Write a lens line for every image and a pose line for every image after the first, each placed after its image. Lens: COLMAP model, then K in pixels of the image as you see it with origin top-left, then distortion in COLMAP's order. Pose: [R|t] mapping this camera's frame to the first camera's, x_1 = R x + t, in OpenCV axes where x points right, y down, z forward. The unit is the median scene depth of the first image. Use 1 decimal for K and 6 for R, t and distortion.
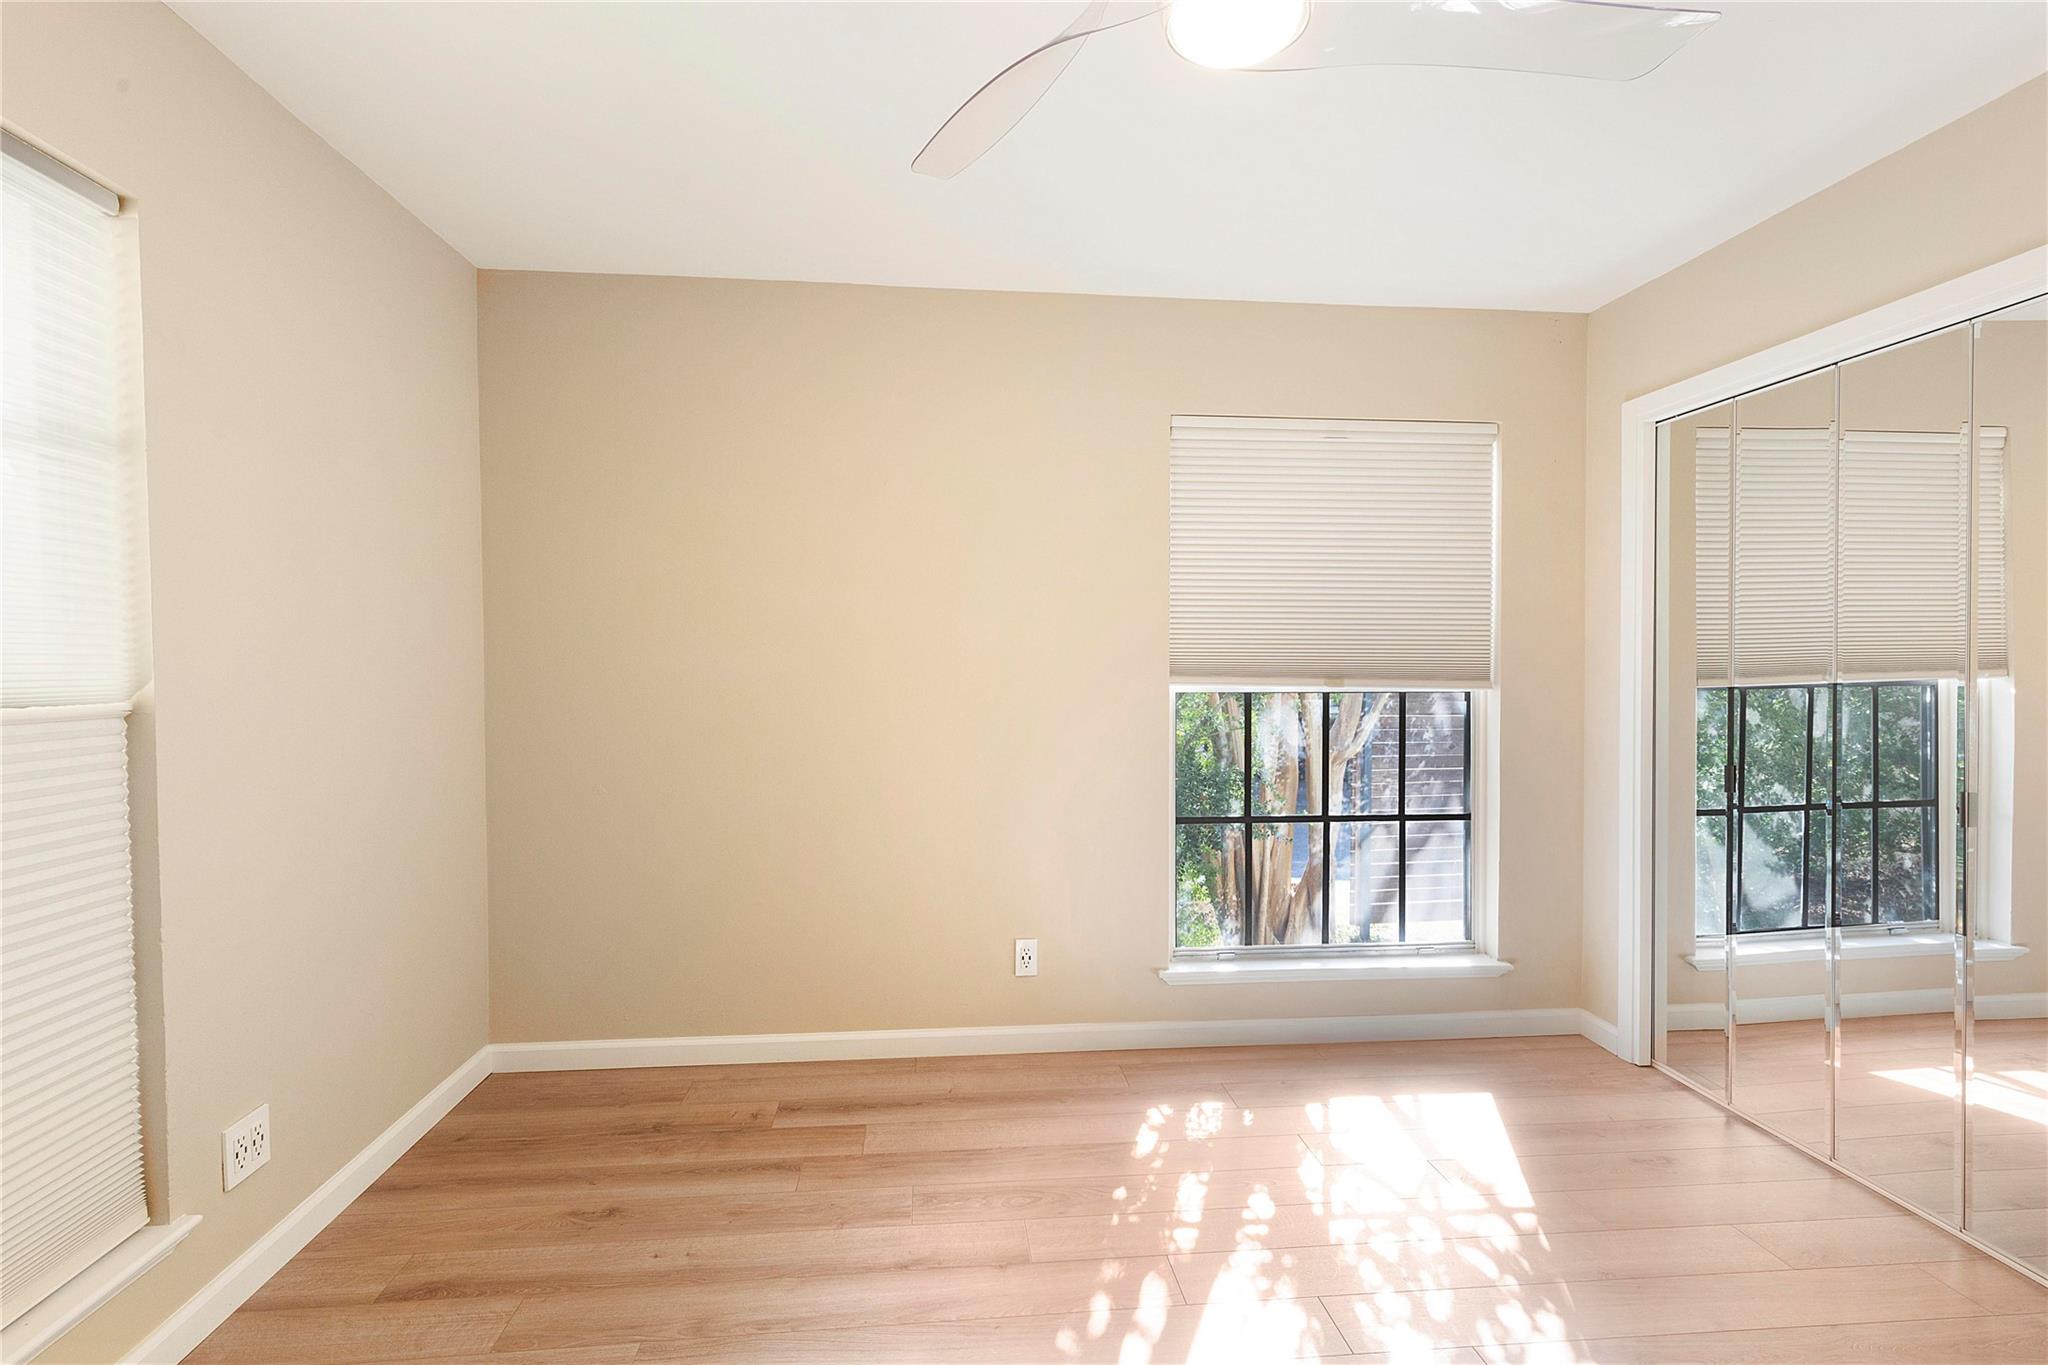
lens RADIAL K [[959.1, 0, 1024.1], [0, 959.1, 668.9], [0, 0, 1]] dist [0.012230, -0.000732]
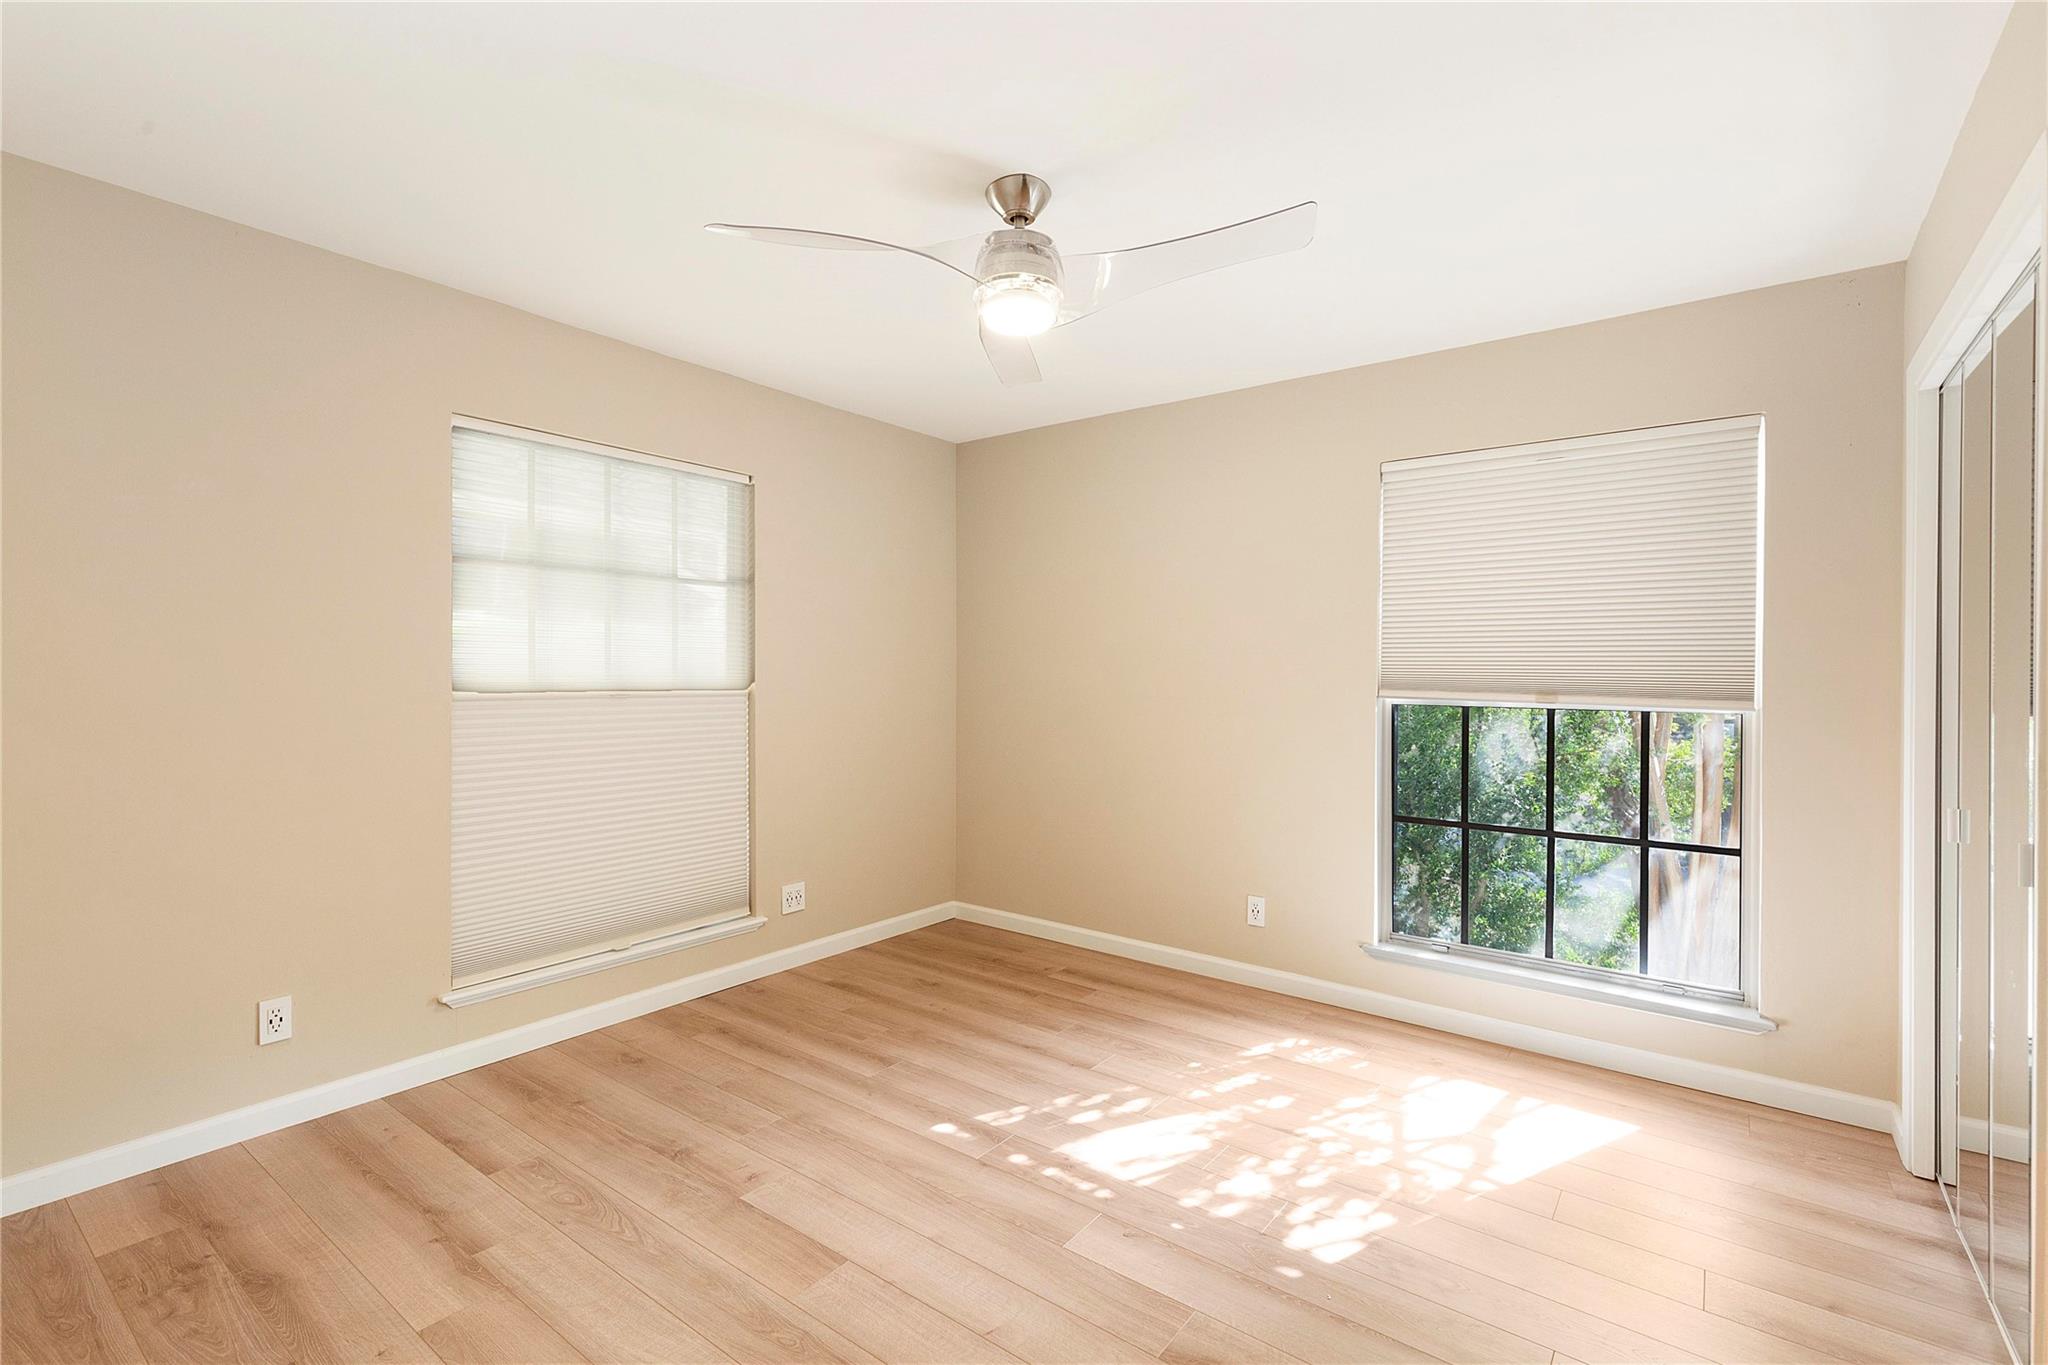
lens RADIAL K [[917.8, 0, 1026.3], [0, 917.8, 678.2], [0, 0, 1]] dist [0.011842, -0.000344]
pose [[0.736378, 0.010030, -0.676496, 0.674610], [-0.017184, 0.999845, -0.003880, 0.006221], [0.676352, 0.014482, 0.736436, -0.107186]]
